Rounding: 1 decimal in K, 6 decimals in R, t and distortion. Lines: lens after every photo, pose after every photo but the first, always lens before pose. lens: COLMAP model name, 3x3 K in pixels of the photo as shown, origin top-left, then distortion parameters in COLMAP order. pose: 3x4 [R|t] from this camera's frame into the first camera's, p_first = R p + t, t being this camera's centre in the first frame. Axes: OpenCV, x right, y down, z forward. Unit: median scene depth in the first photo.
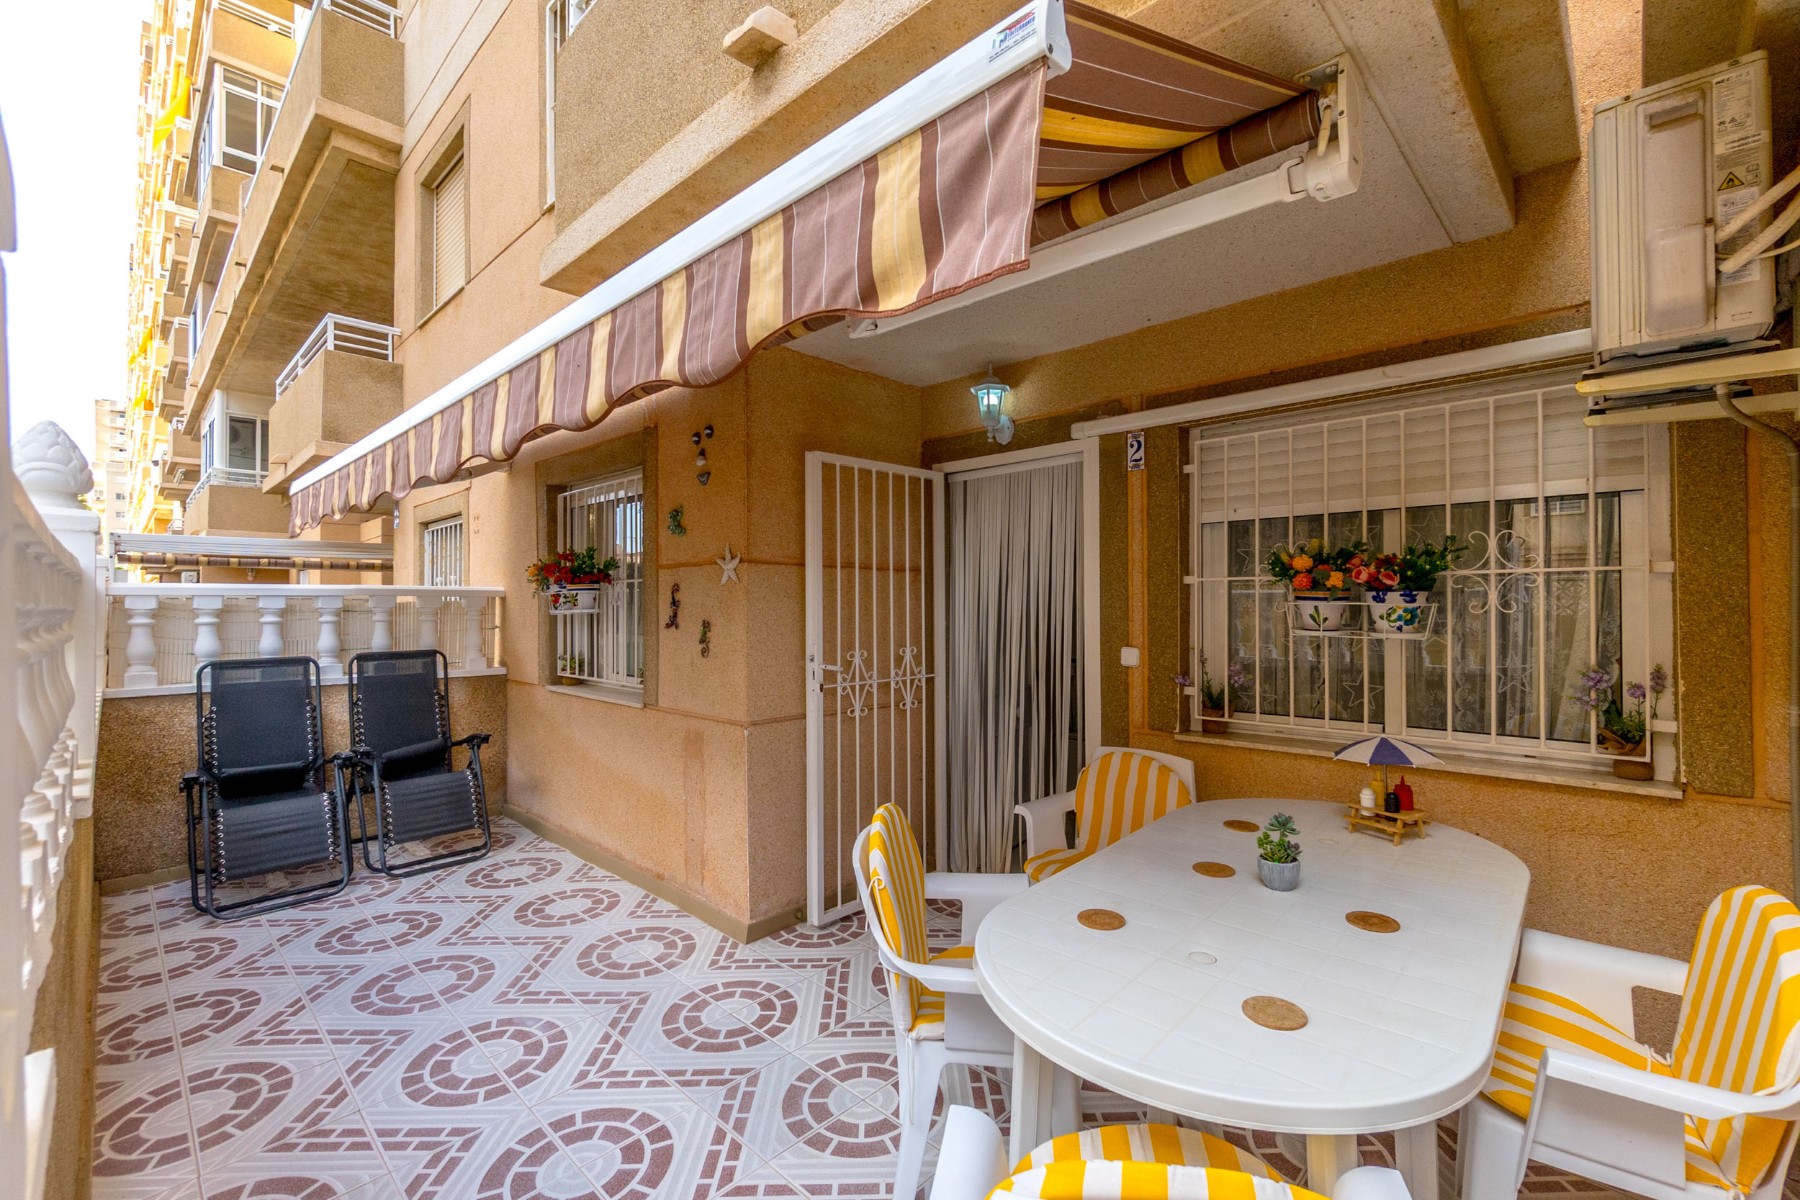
lens RADIAL K [[778.2, 0, 918.9], [0, 778.2, 603.0], [0, 0, 1]] dist [-0.003535, 0.000281]
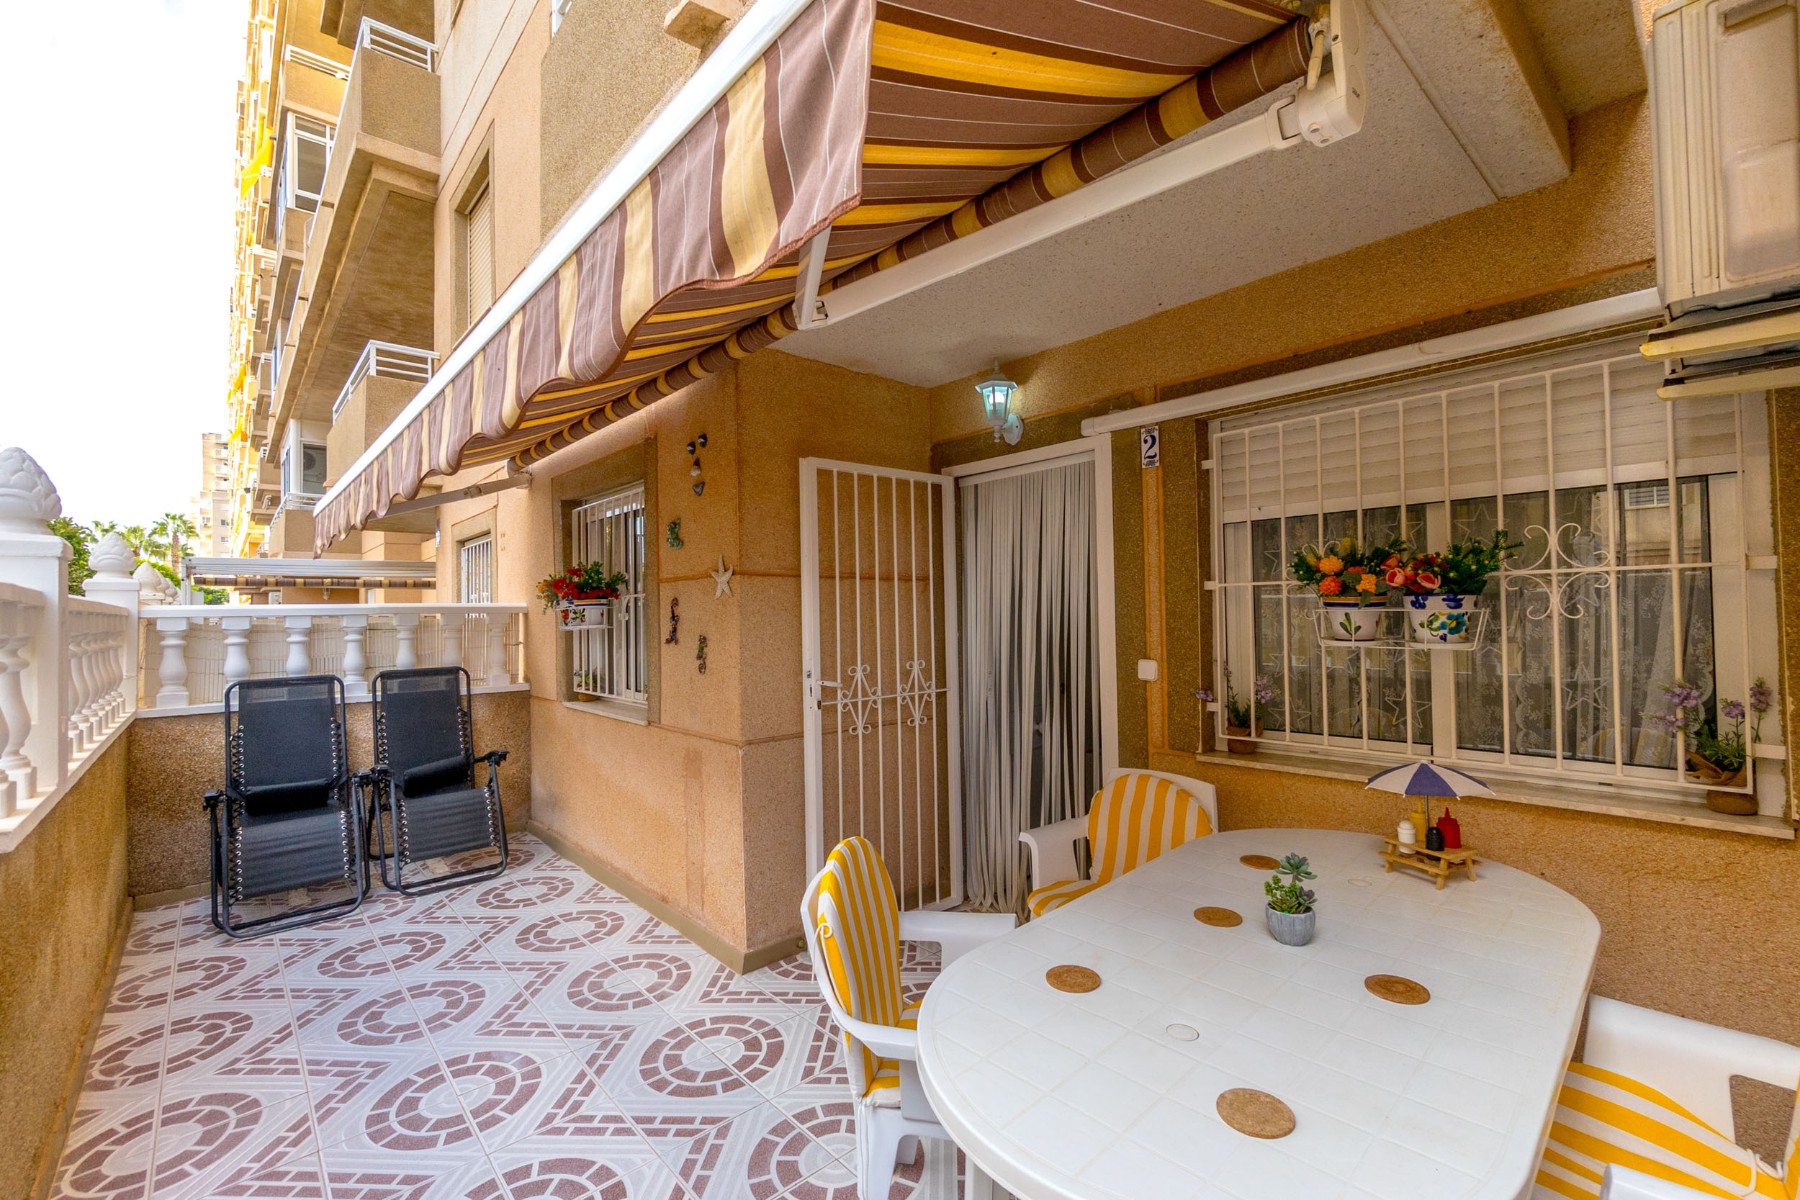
lens RADIAL K [[778.2, 0, 915.5], [0, 778.2, 603.3], [0, 0, 1]] dist [-0.003535, 0.000281]
pose [[0.997008, -0.015059, -0.075818, 0.063558], [0.014264, 0.999838, -0.011018, -0.003369], [0.075971, 0.009903, 0.997061, 0.055129]]
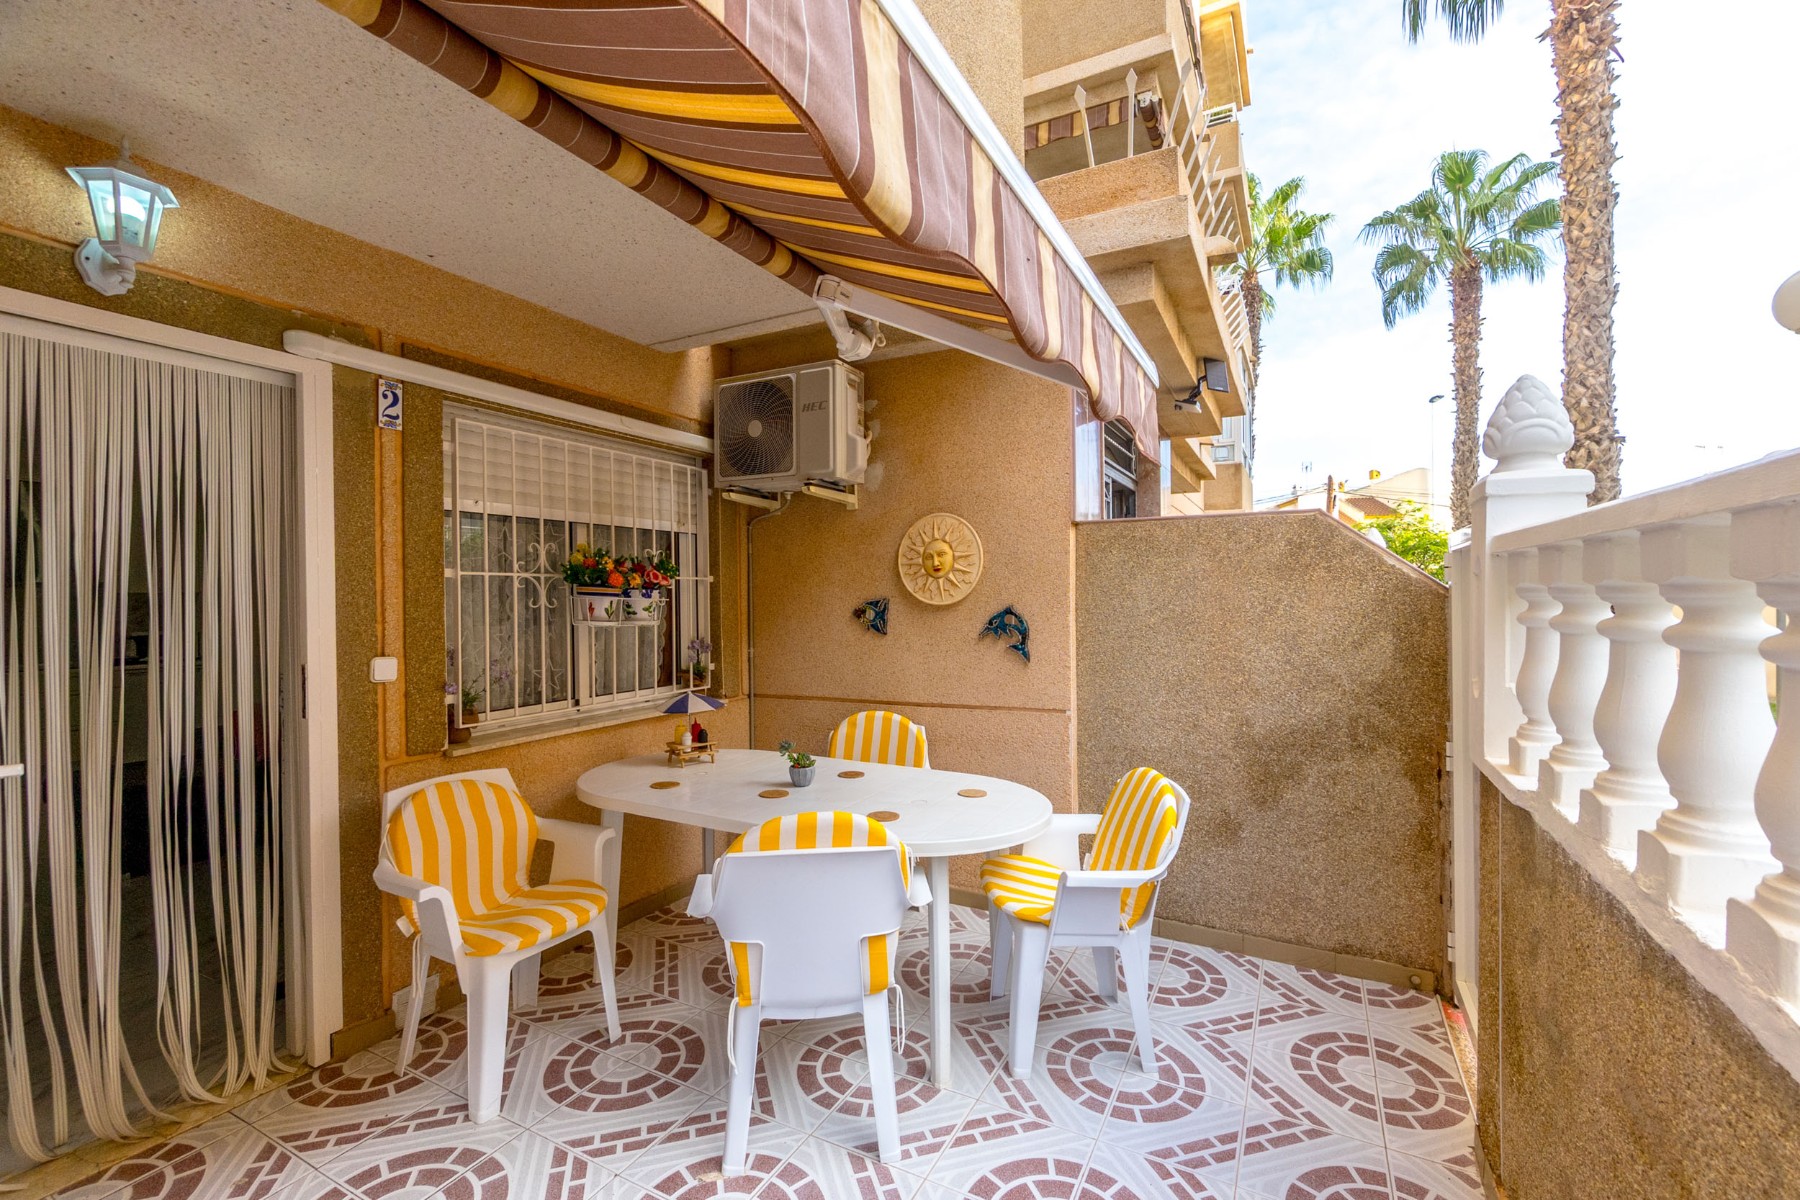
lens RADIAL K [[778.2, 0, 911.0], [0, 778.2, 598.3], [0, 0, 1]] dist [-0.003535, 0.000281]
pose [[-0.286906, -0.001704, 0.957957, -0.572136], [0.000321, 0.999998, 0.001875, -0.002514], [-0.957959, 0.000845, -0.286905, 0.670973]]
